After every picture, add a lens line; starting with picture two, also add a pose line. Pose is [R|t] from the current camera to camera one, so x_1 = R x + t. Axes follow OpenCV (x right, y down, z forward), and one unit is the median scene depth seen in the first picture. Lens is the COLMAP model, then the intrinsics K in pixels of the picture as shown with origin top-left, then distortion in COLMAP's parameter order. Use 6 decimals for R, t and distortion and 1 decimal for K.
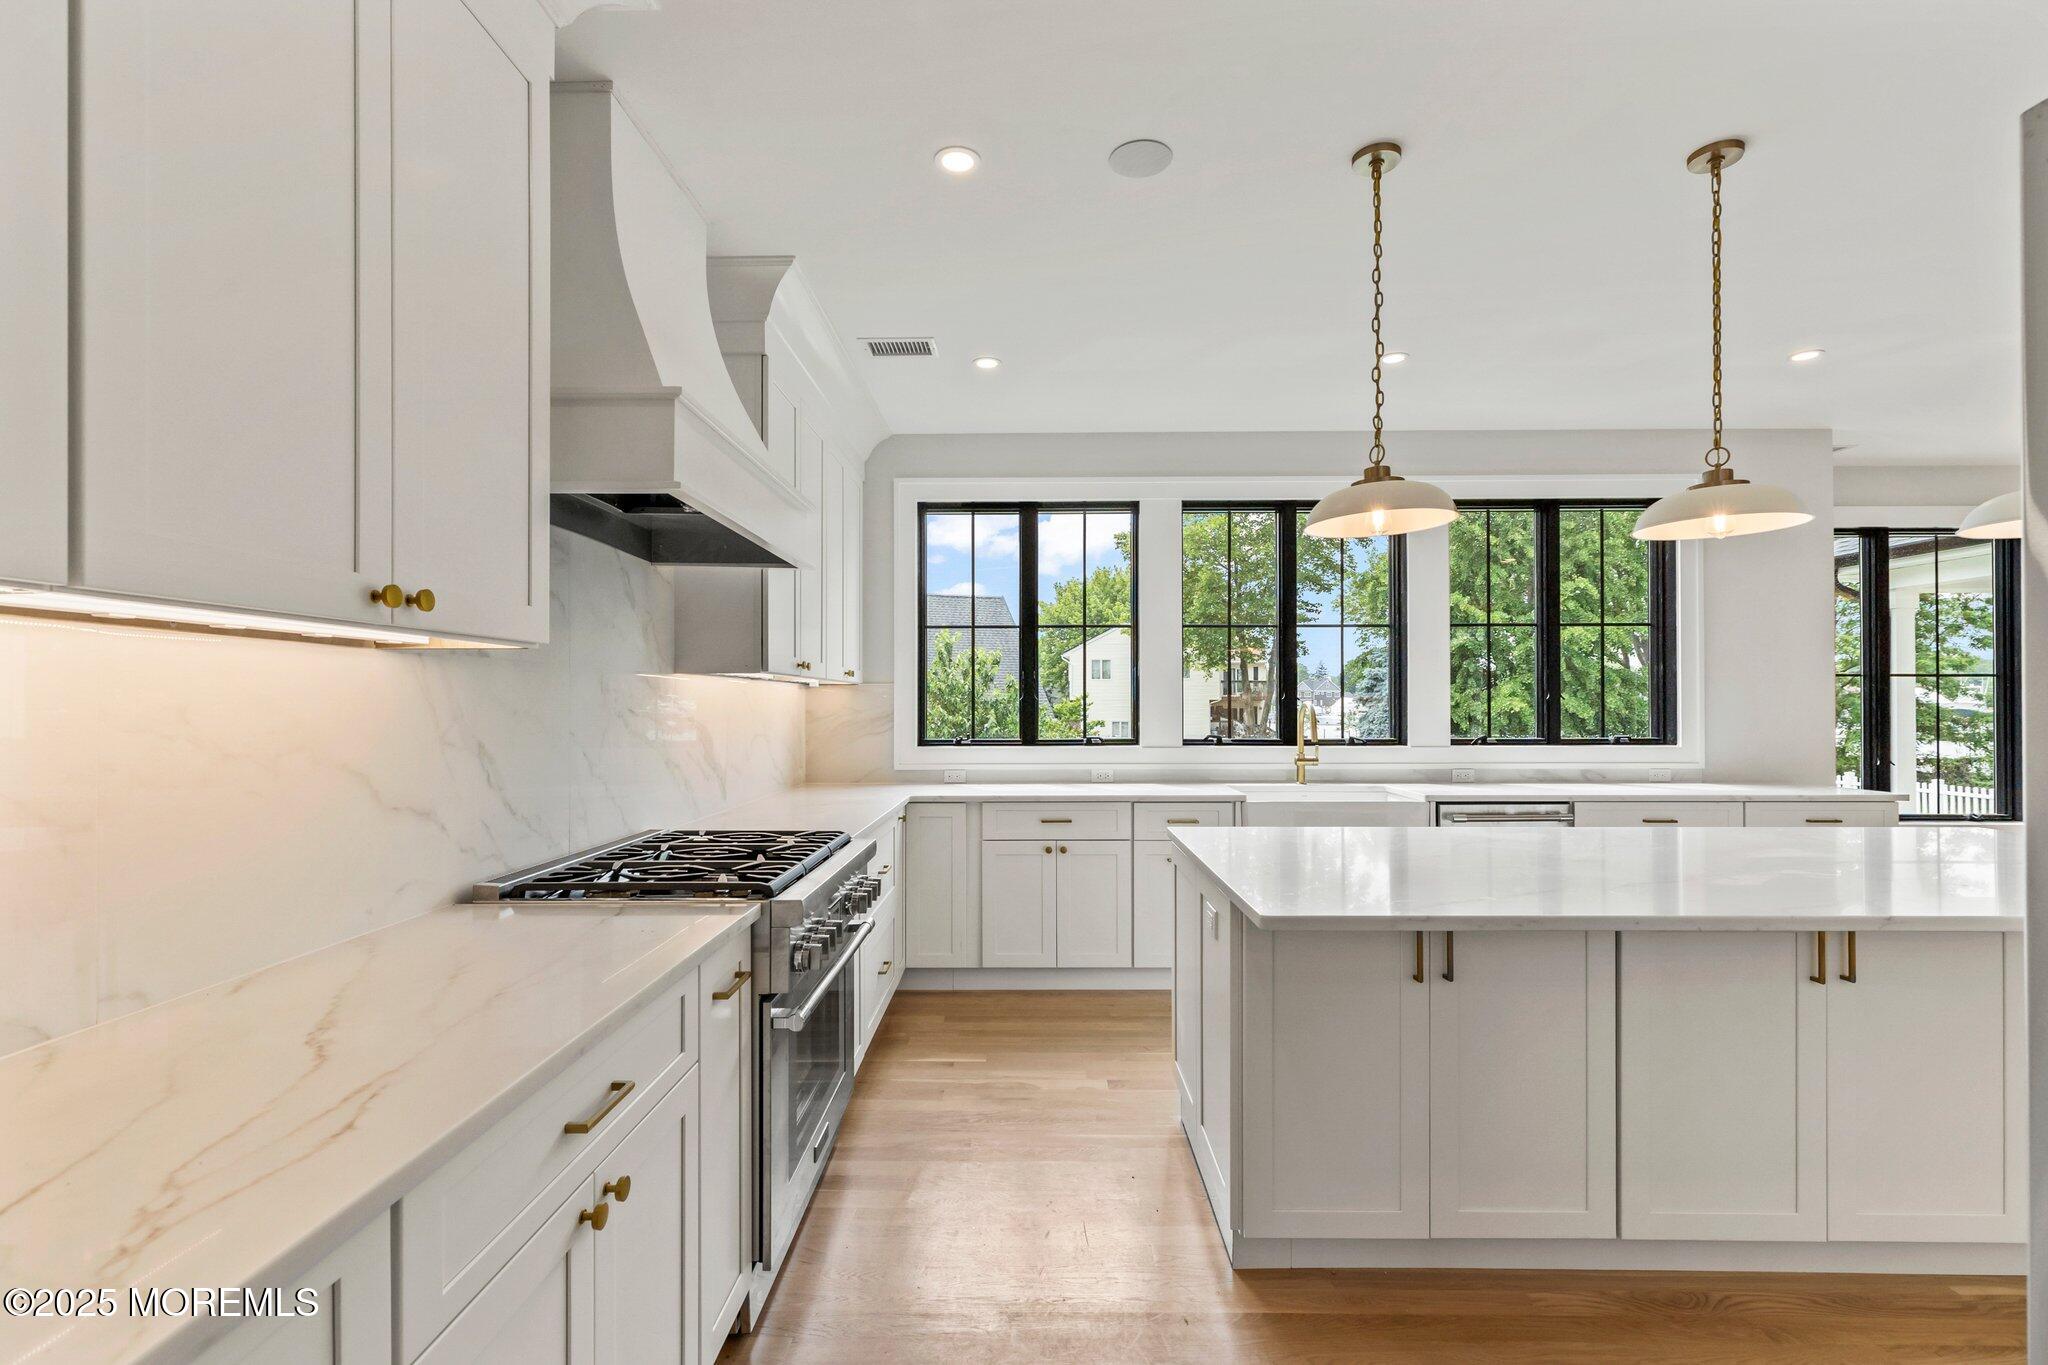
lens RADIAL K [[919.1, 0, 1022.4], [0, 919.1, 695.0], [0, 0, 1]] dist [0.000701, 0.000259]
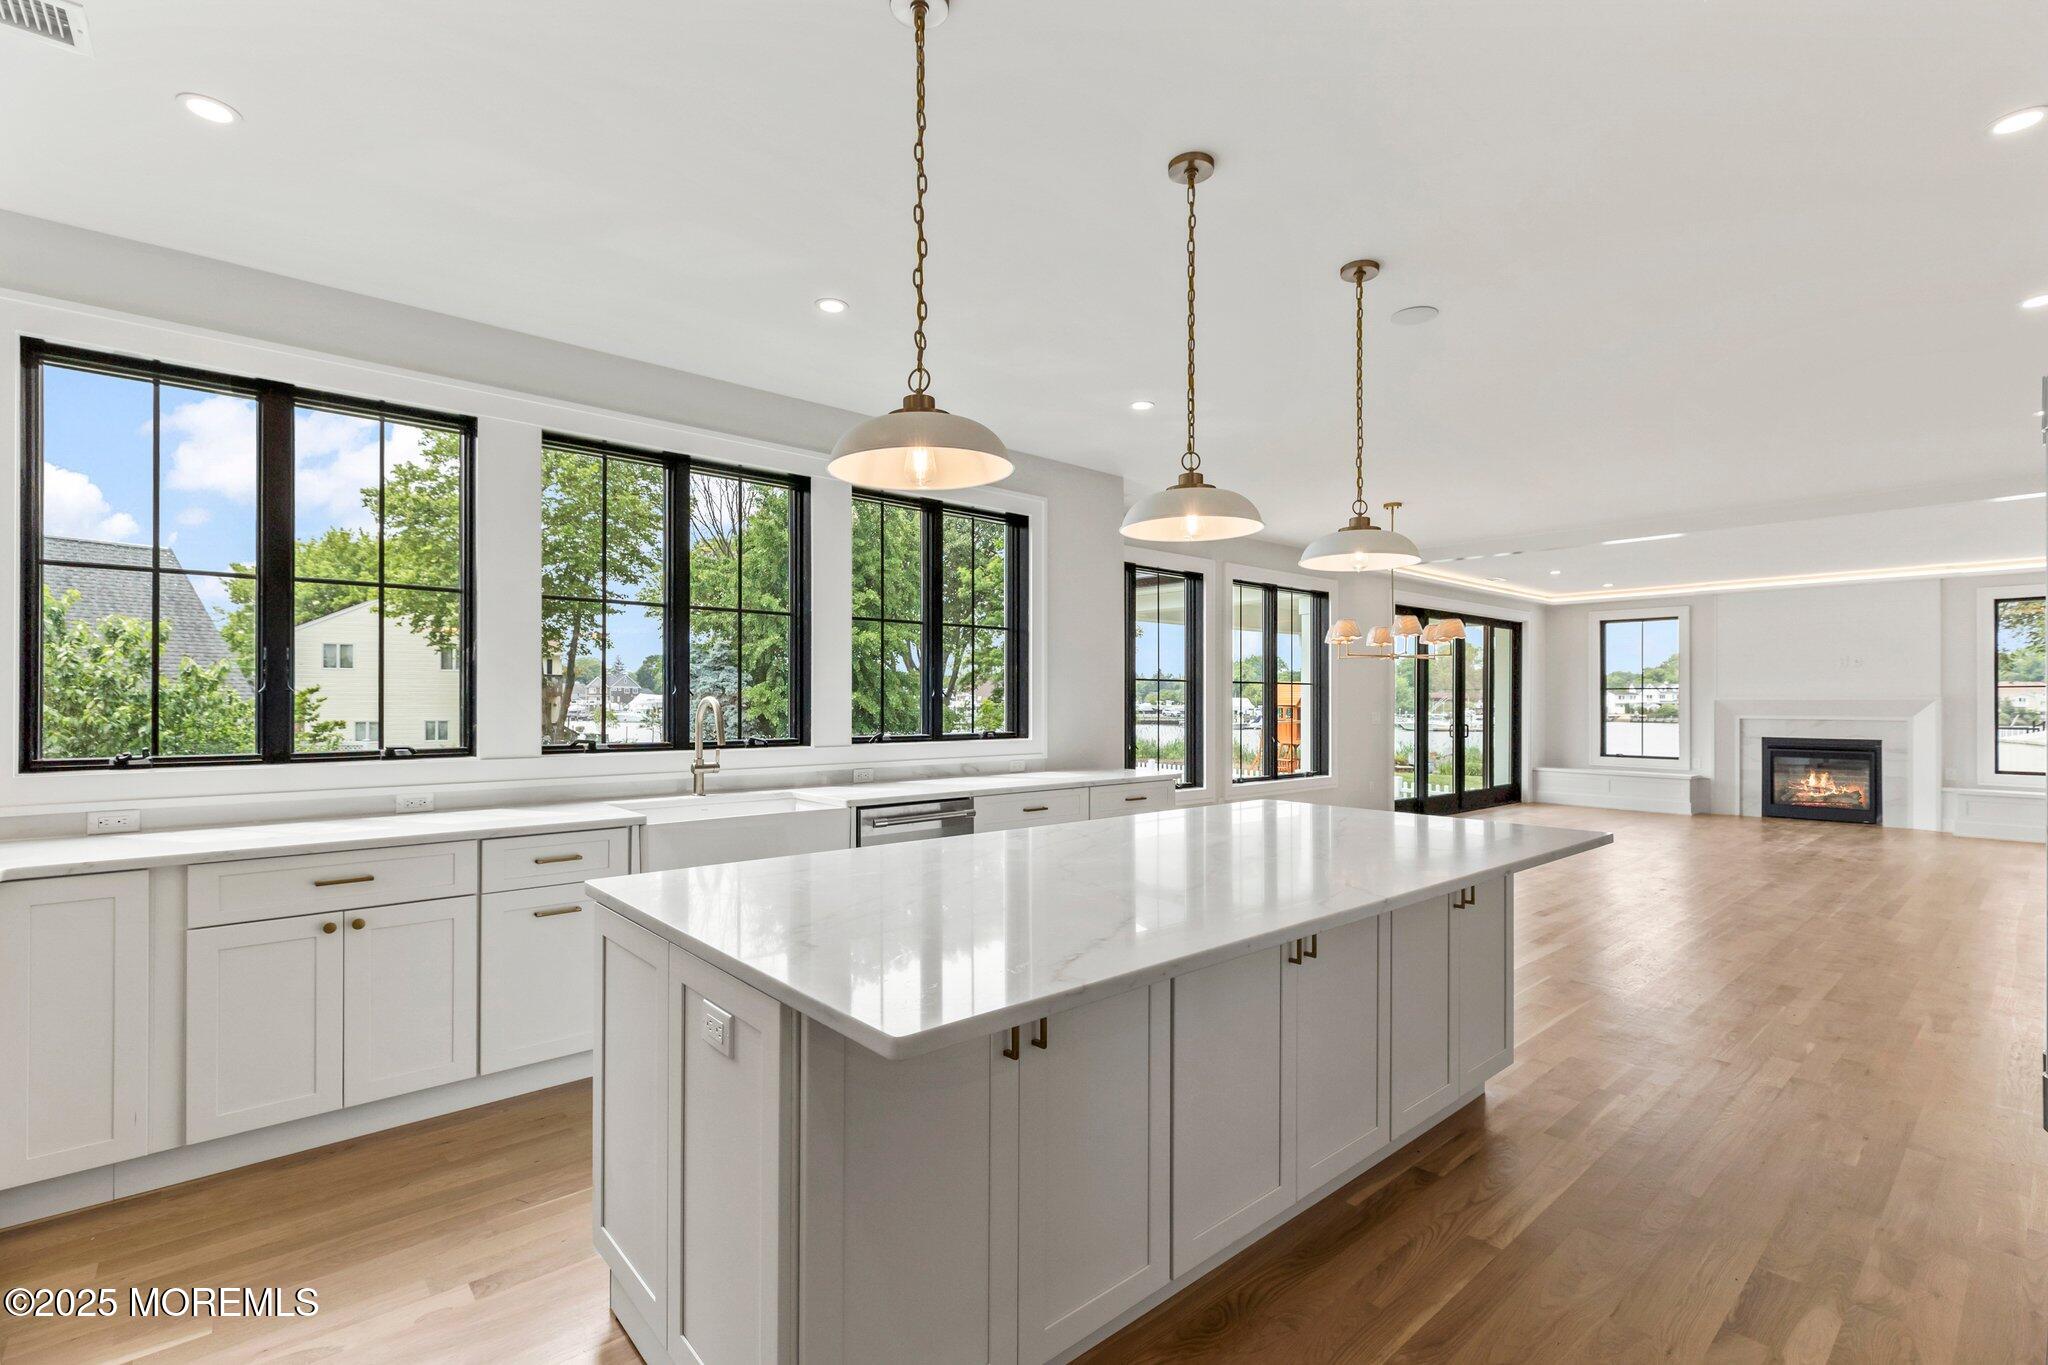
lens RADIAL K [[916.5, 0, 1024.4], [0, 916.5, 698.3], [0, 0, 1]] dist [0.002802, 0.000301]
pose [[0.744104, 0.004937, 0.668046, -0.033315], [-0.009704, 0.999947, 0.003418, 0.002451], [-0.667993, -0.009026, 0.744112, 0.177201]]
